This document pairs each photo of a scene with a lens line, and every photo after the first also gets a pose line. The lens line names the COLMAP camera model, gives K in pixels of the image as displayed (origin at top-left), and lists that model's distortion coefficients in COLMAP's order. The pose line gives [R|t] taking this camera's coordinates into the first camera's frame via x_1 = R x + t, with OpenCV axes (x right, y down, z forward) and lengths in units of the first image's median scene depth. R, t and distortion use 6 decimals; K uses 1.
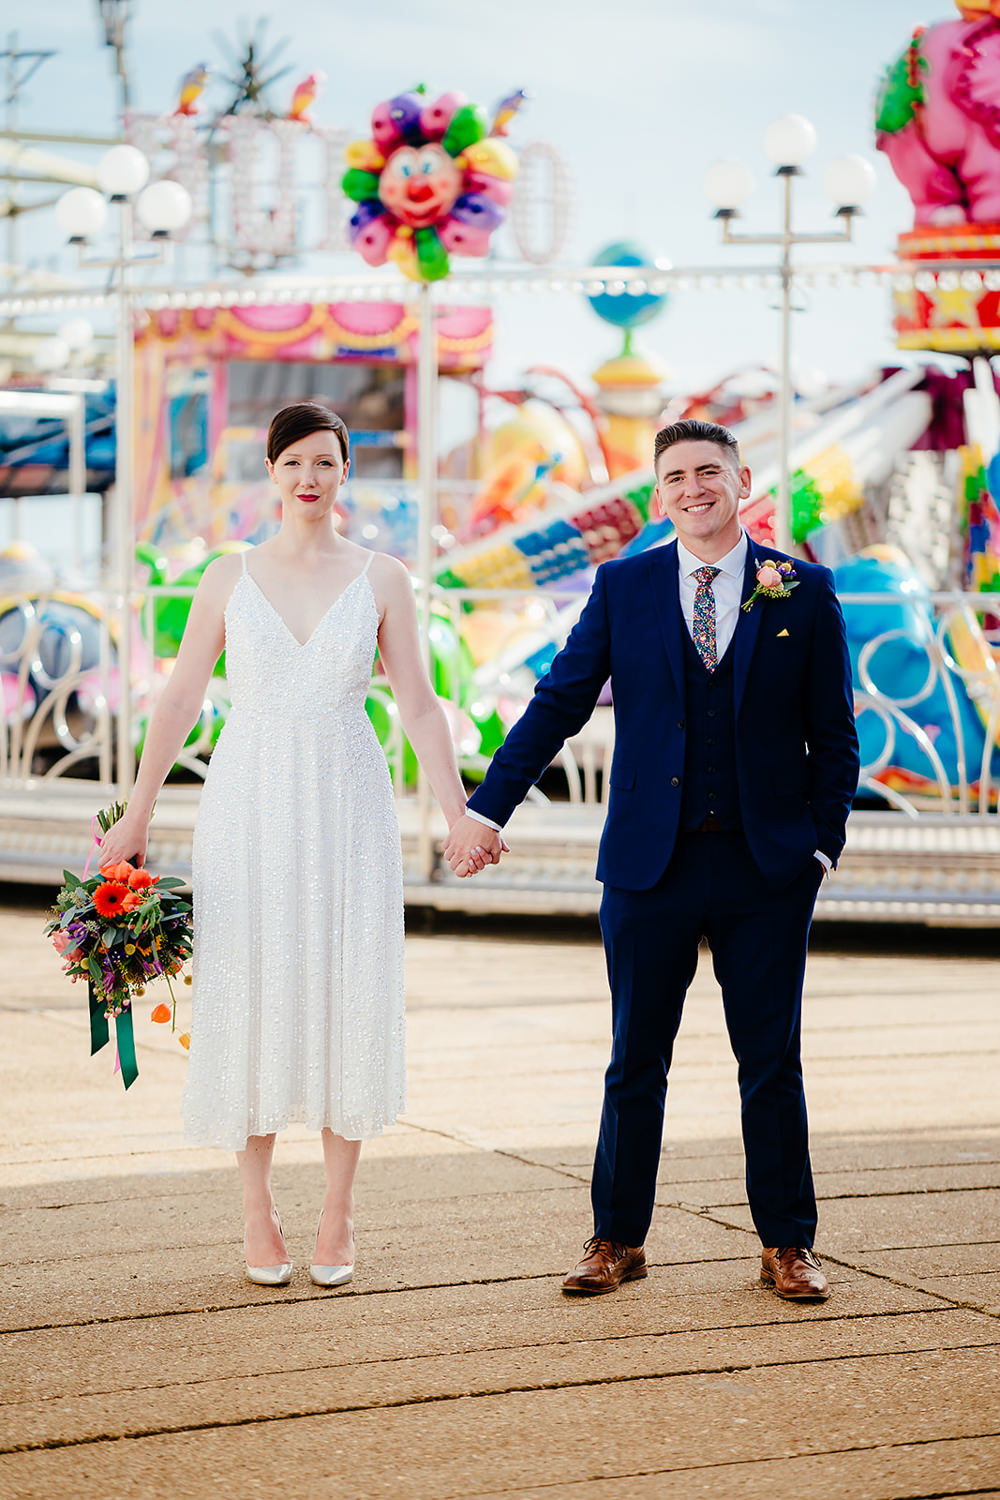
lens RADIAL K [[3602.2, 0, 500.9], [0, 3602.2, 748.3], [0, 0, 1]] dist [0.457681, 0.000000]
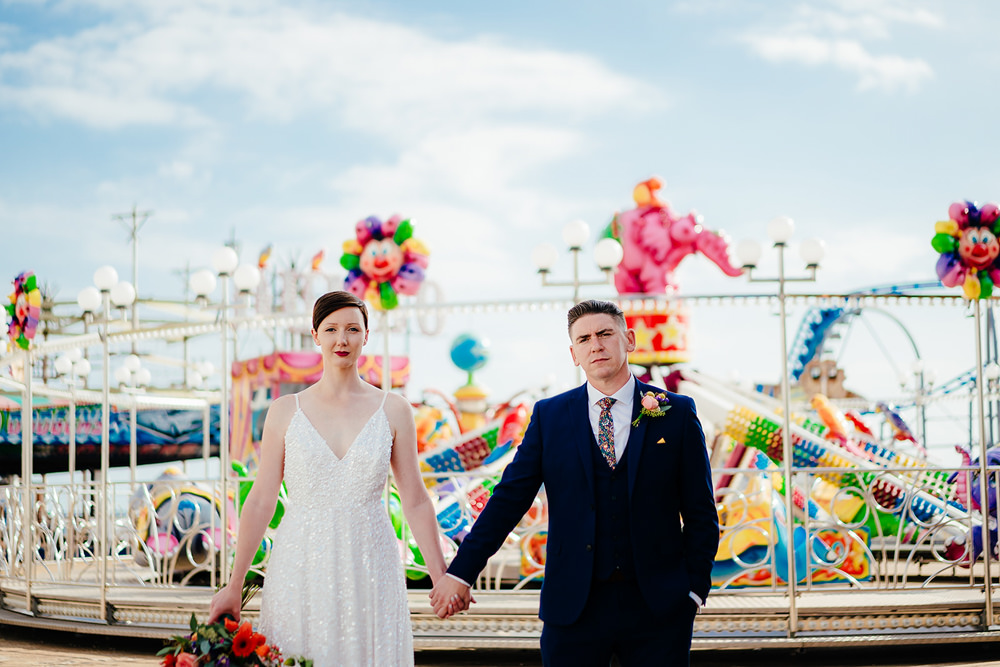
lens RADIAL K [[1615.2, 0, 497.7], [0, 1615.2, 333.3], [0, 0, 1]] dist [-0.010246, 0.000000]
pose [[0.998122, -0.015768, 0.059198, -0.012179], [0.024479, 0.988468, -0.149439, 0.009943], [-0.056159, 0.150608, 0.986997, 0.173789]]
